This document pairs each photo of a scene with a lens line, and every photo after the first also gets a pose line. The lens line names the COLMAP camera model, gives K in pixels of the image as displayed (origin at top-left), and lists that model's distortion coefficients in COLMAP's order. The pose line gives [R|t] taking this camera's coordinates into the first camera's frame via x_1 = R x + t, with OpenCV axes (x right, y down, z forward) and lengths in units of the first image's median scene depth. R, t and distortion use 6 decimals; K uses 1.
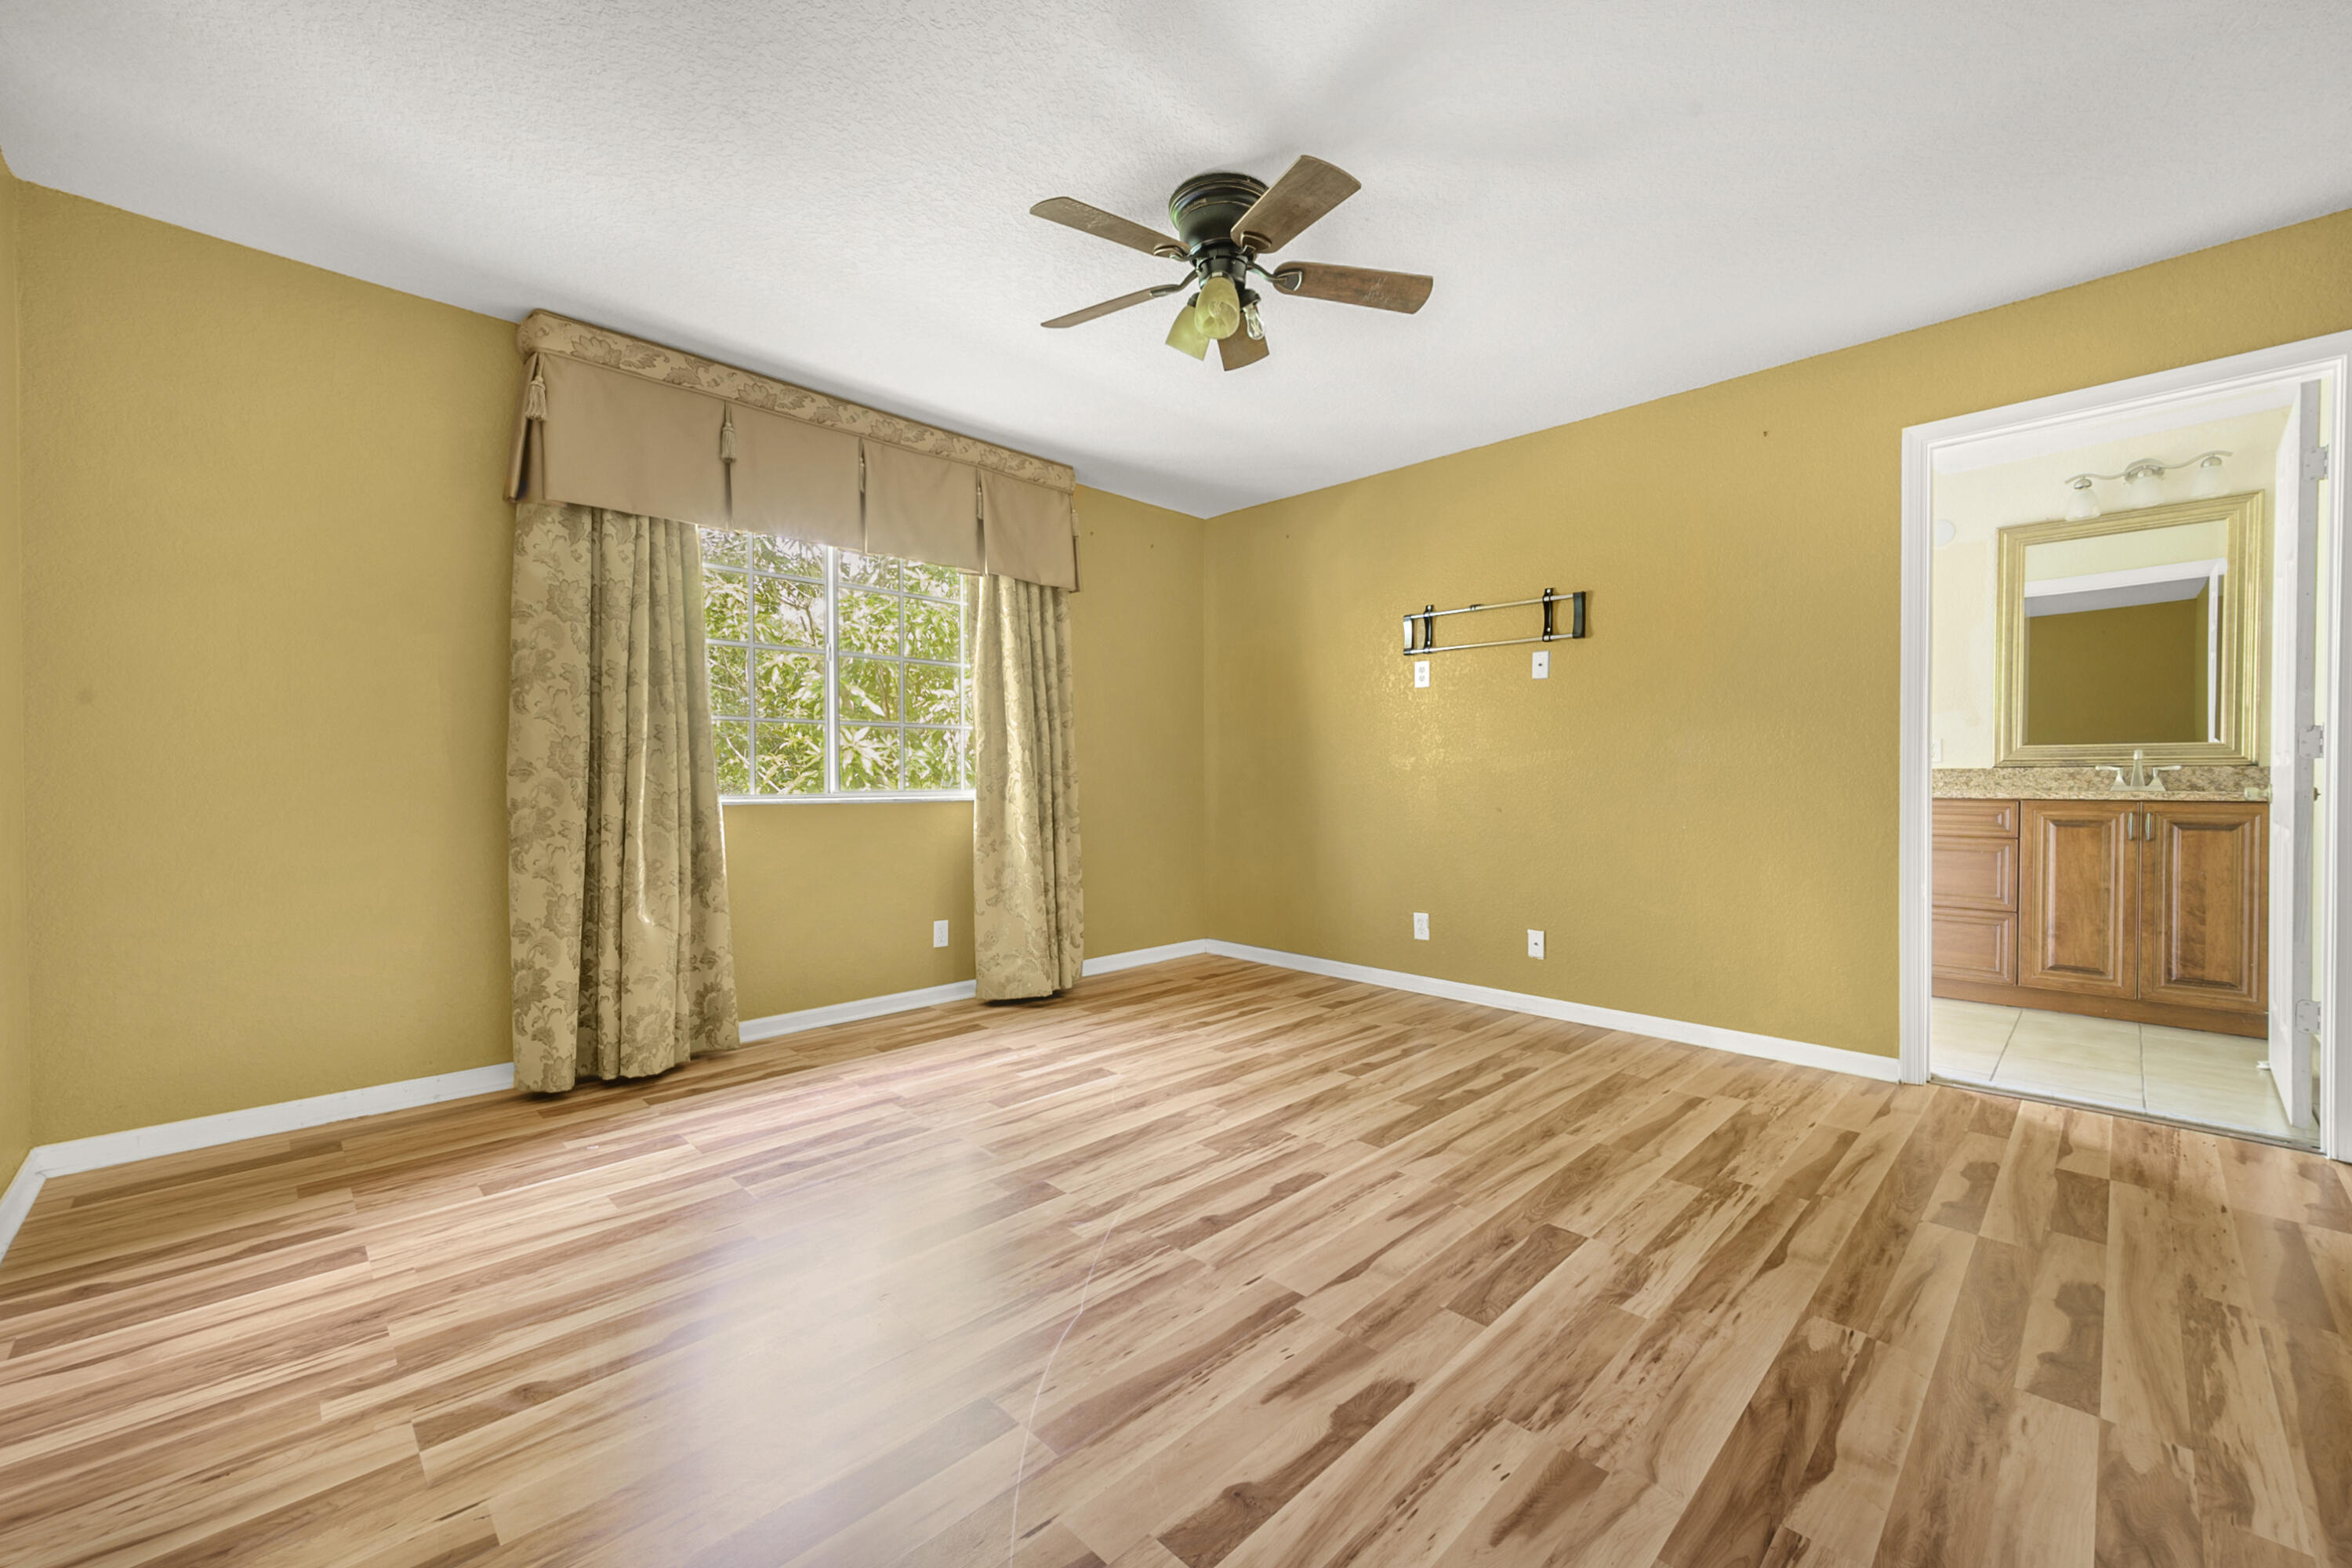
lens RADIAL K [[927.2, 0, 1180.1], [0, 927.2, 797.8], [0, 0, 1]] dist [0.002791, -0.000516]
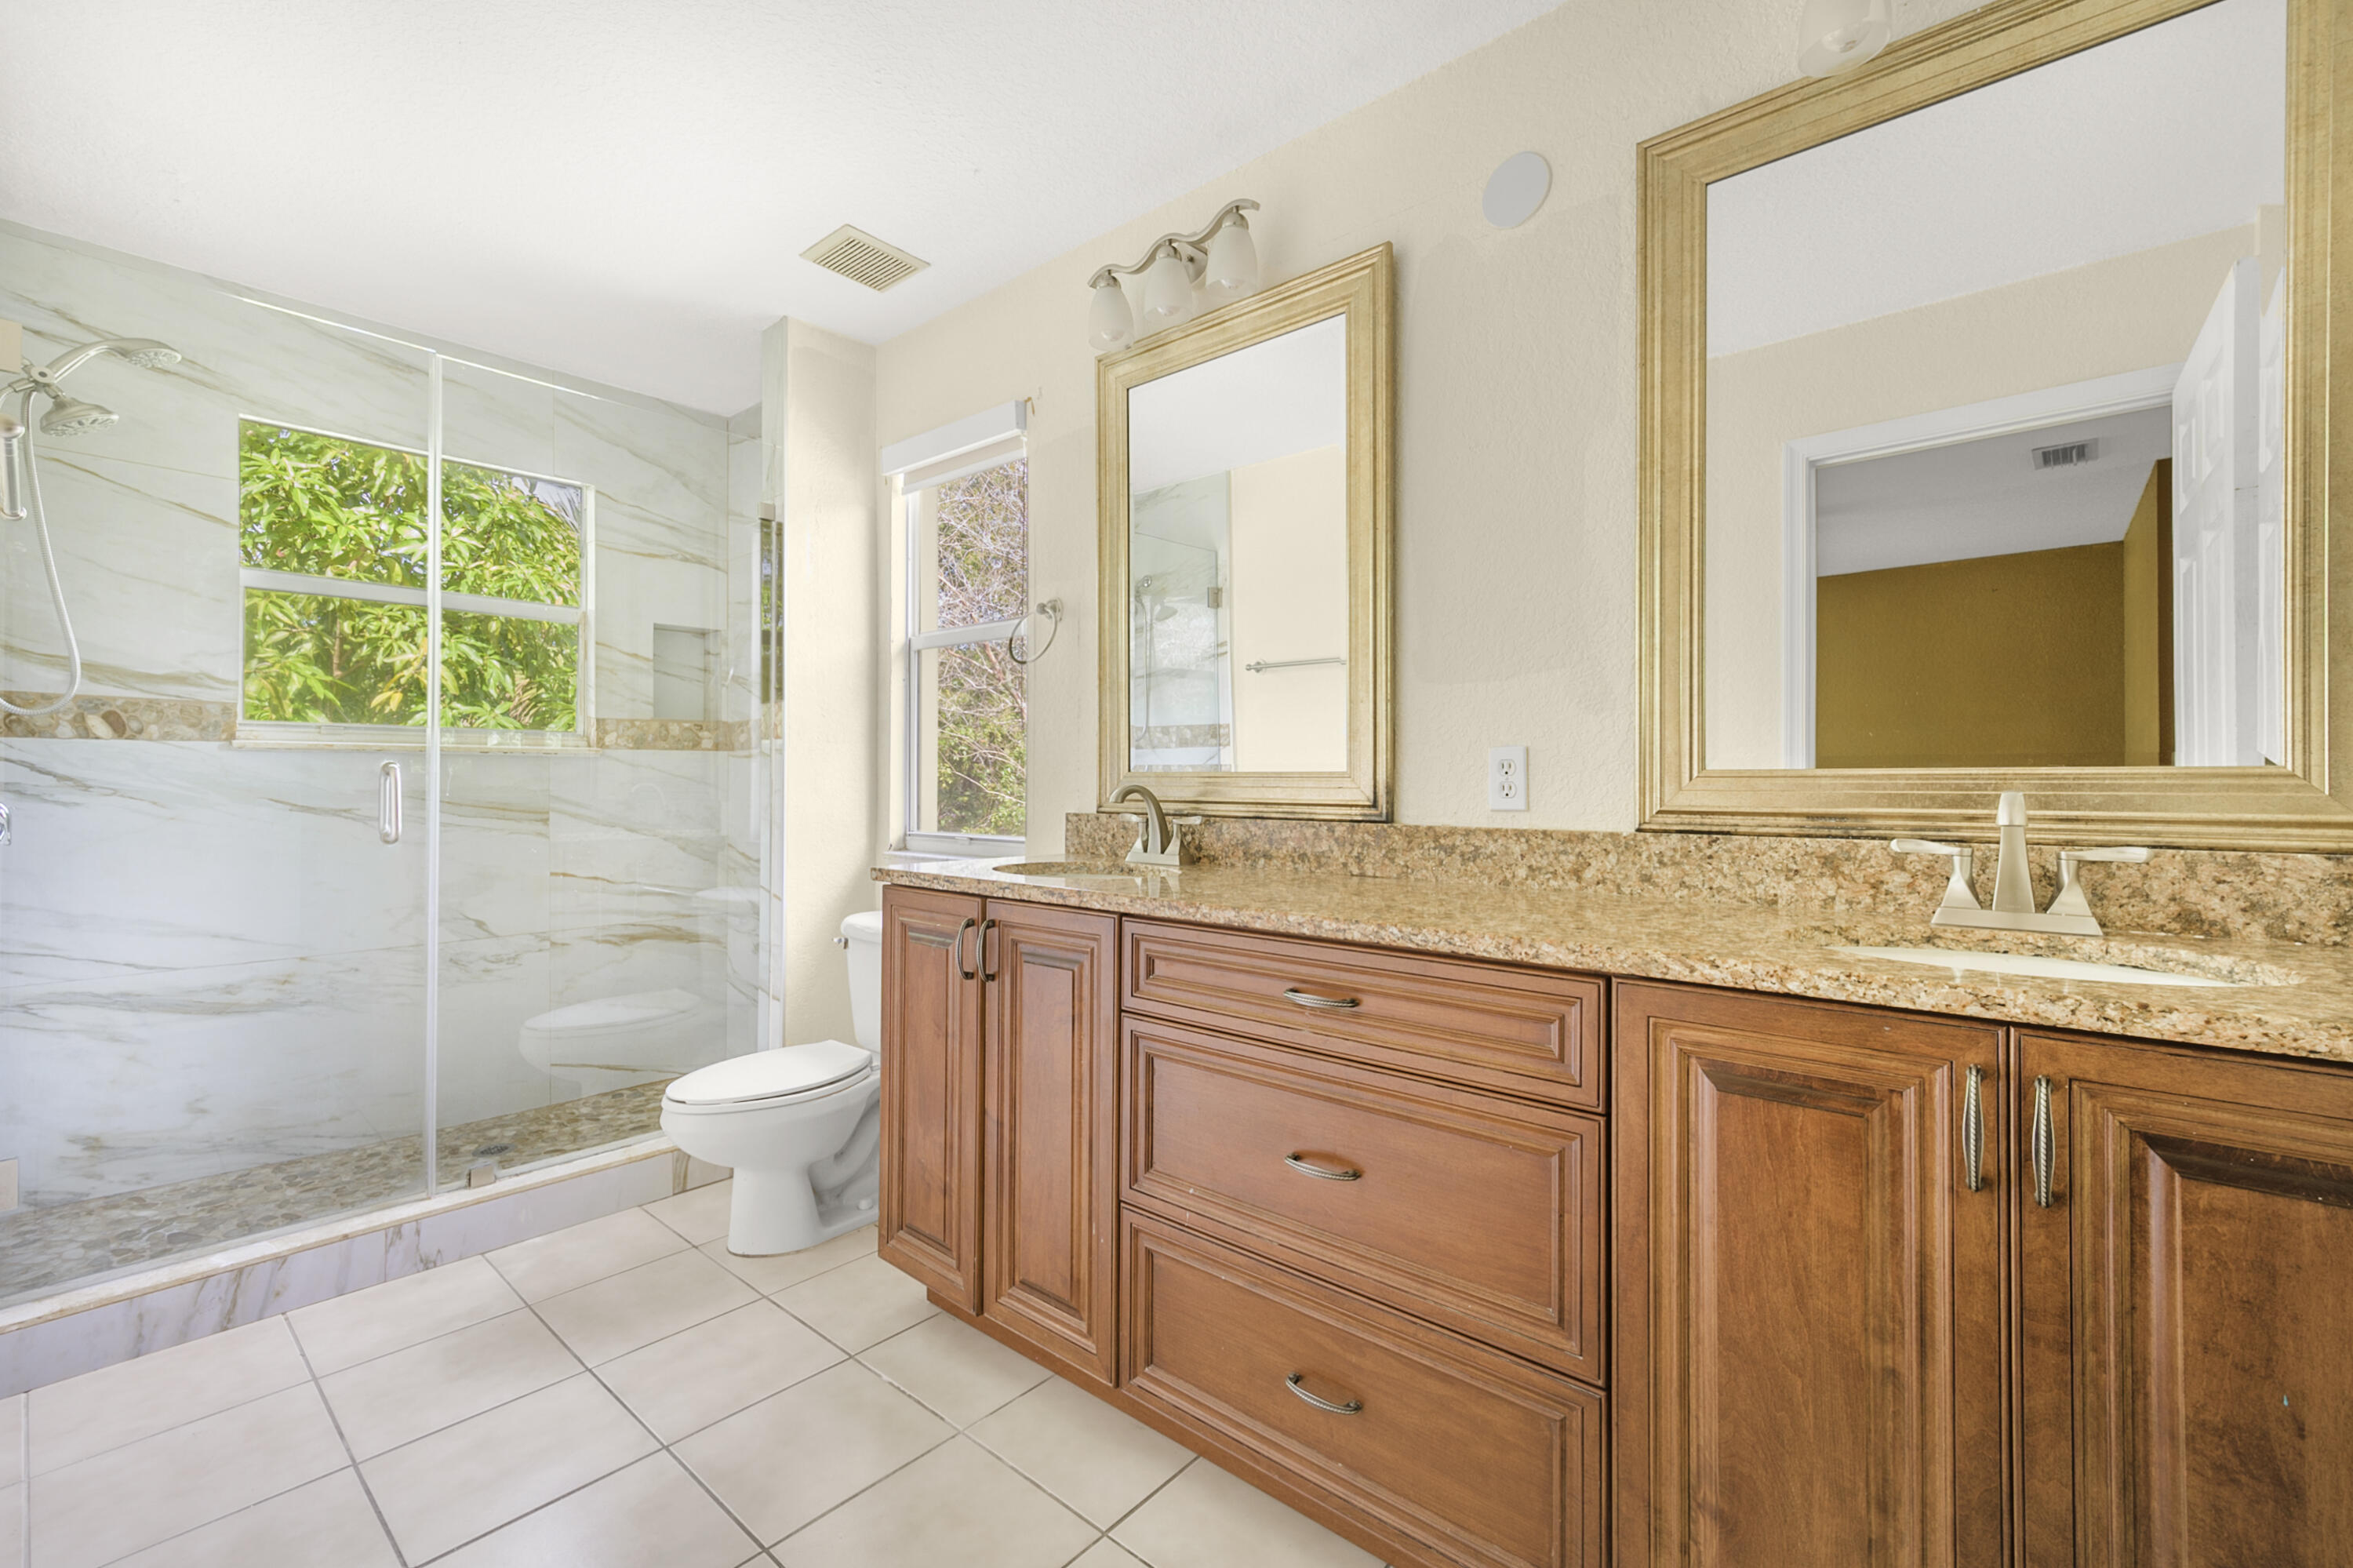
lens RADIAL K [[987.8, 0, 1186.7], [0, 987.8, 779.9], [0, 0, 1]] dist [-0.001263, 0.000915]
pose [[0.996930, 0.005395, 0.078112, 0.784294], [-0.003254, 0.999616, -0.027511, -0.047718], [-0.078230, 0.027172, 0.996565, 0.745484]]
